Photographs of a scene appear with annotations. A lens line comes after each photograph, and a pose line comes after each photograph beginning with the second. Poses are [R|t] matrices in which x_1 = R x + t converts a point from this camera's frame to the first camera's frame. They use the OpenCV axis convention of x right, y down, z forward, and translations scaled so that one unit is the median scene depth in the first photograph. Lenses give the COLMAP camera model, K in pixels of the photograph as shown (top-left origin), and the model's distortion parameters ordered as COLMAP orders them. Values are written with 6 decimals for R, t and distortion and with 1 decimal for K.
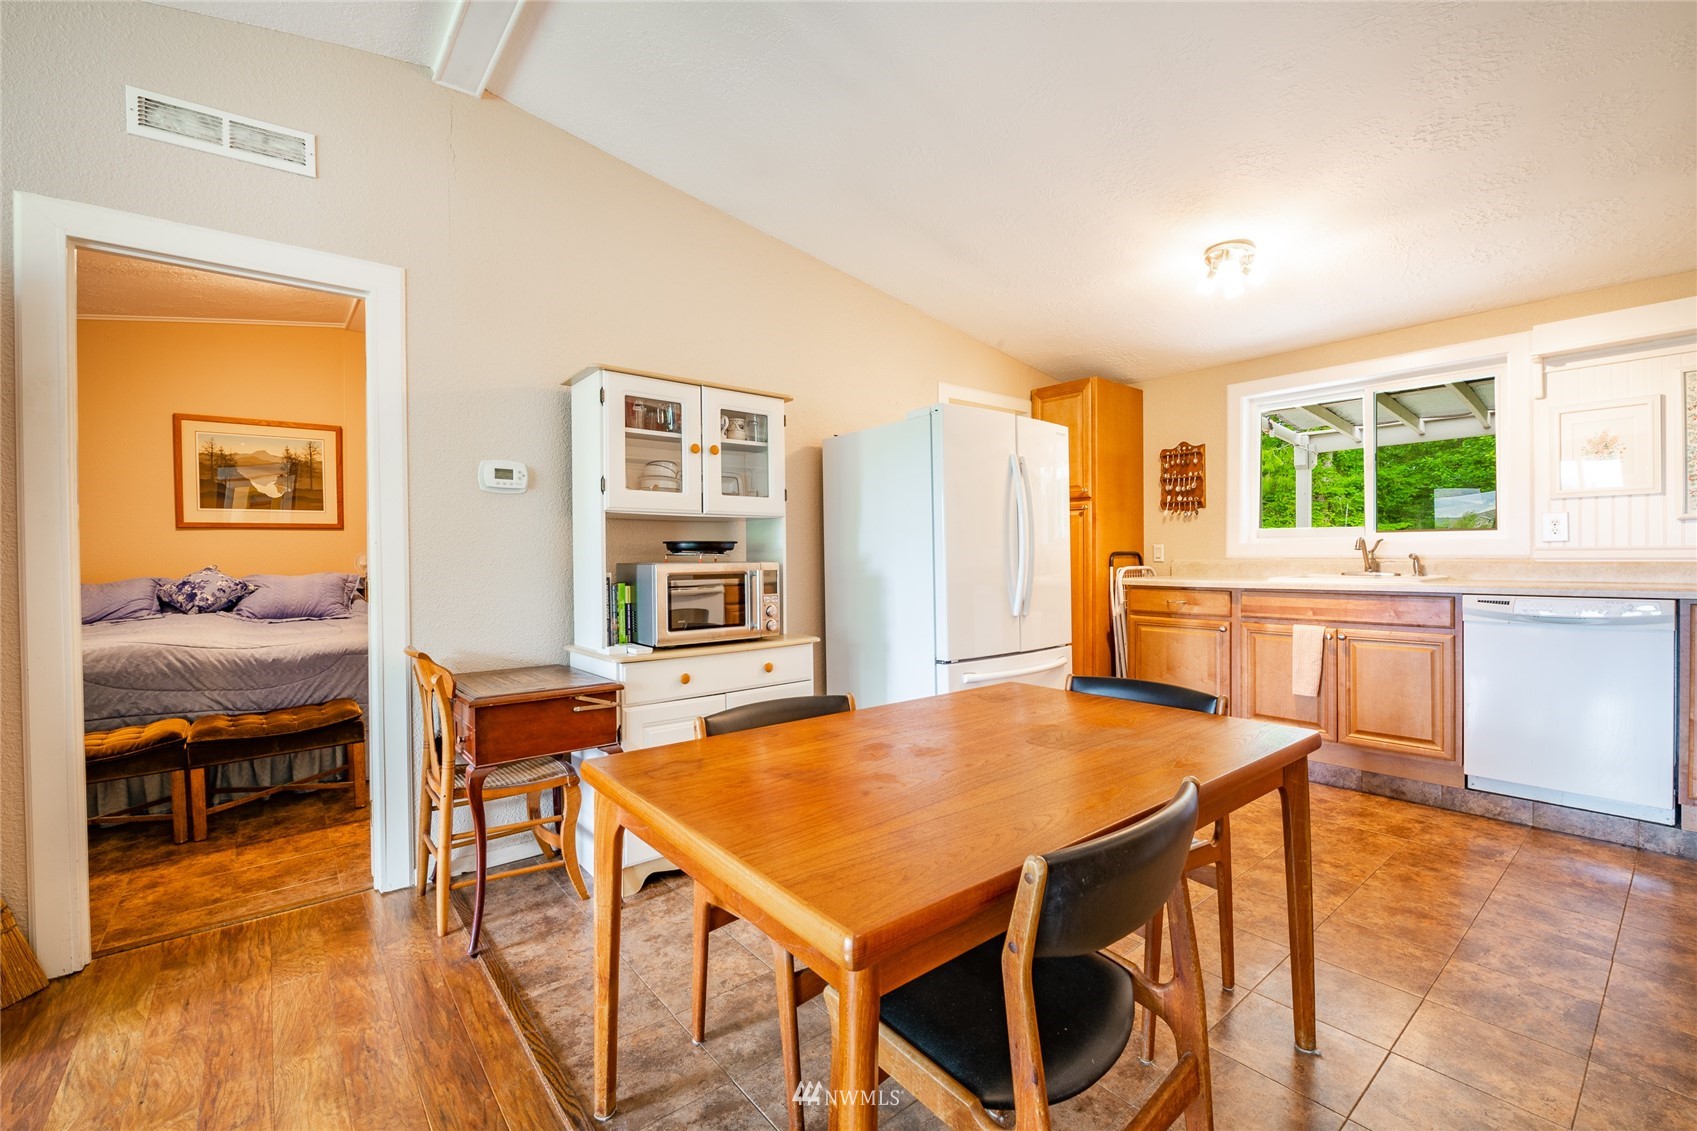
lens RADIAL K [[710.6, 0, 849.3], [0, 710.6, 557.7], [0, 0, 1]] dist [0.000613, -0.000095]
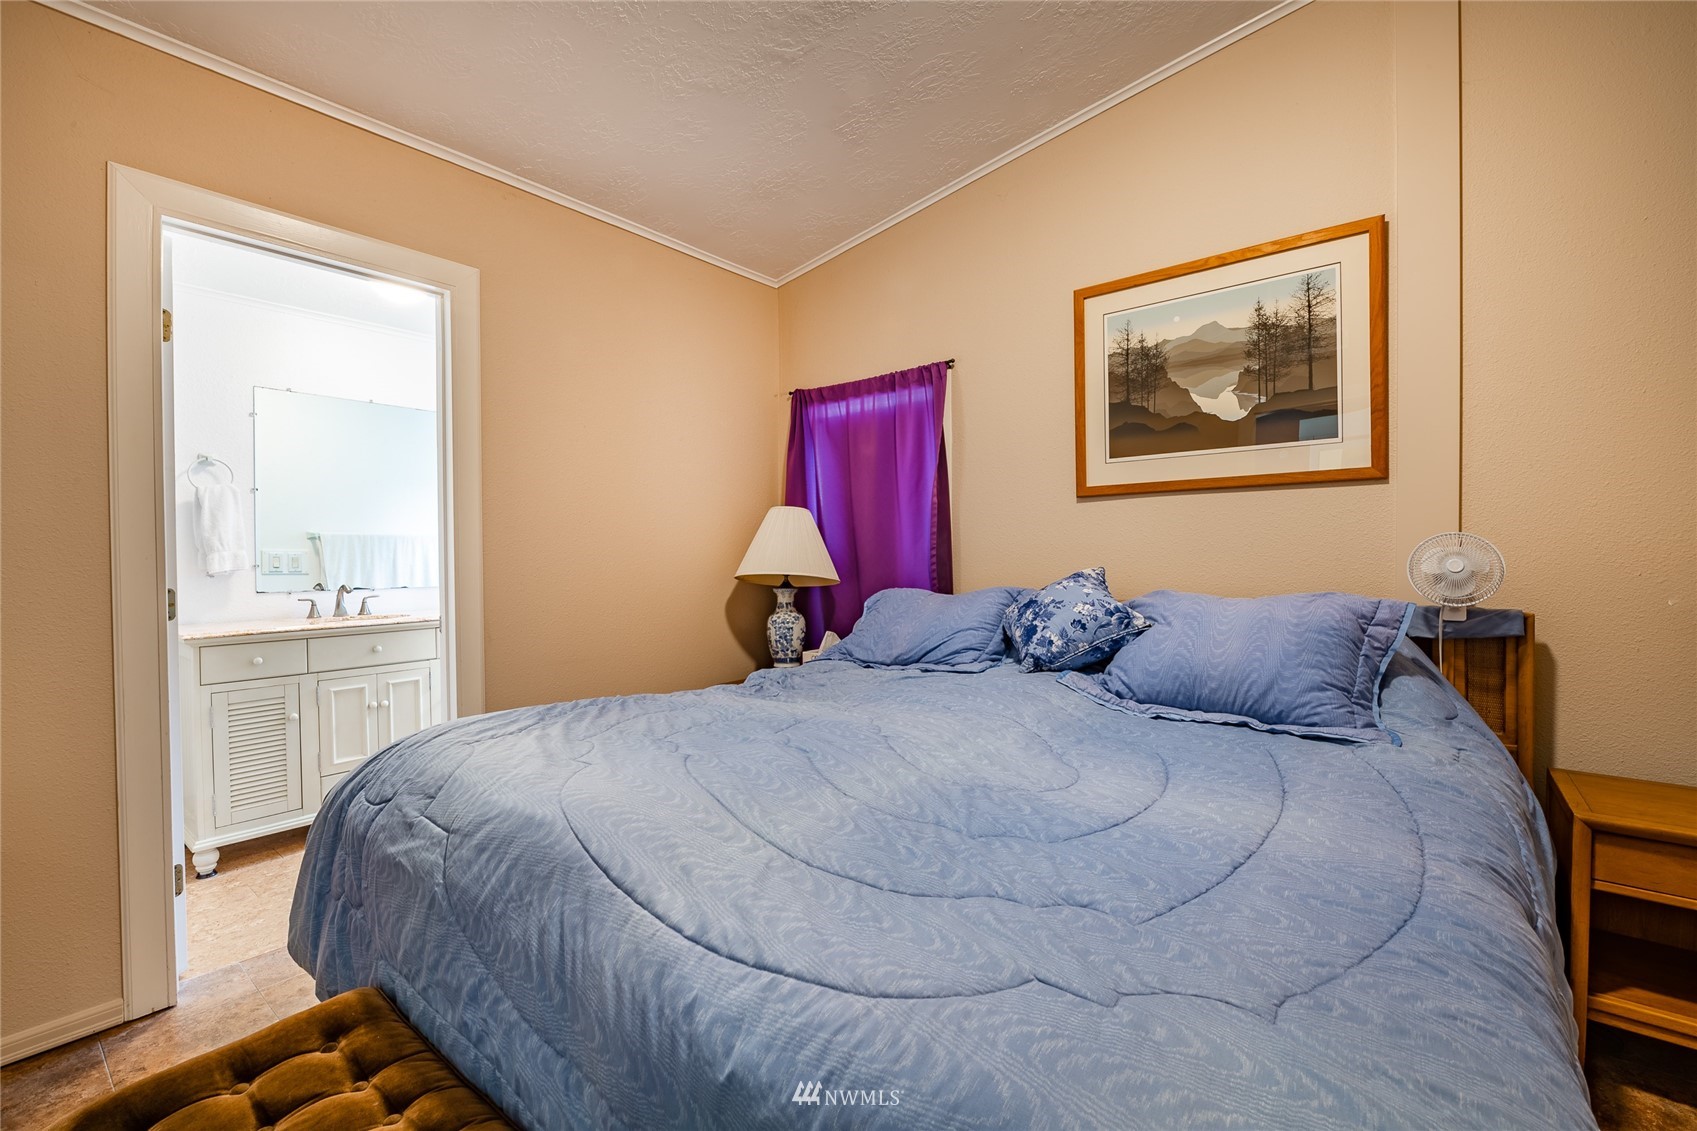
lens RADIAL K [[710.6, 0, 848.7], [0, 710.6, 557.6], [0, 0, 1]] dist [0.000613, -0.000095]
pose [[0.204306, 0.016221, -0.978773, -0.437263], [-0.002984, 0.999868, 0.015947, -0.003162], [0.978903, -0.000338, 0.204327, 0.708716]]
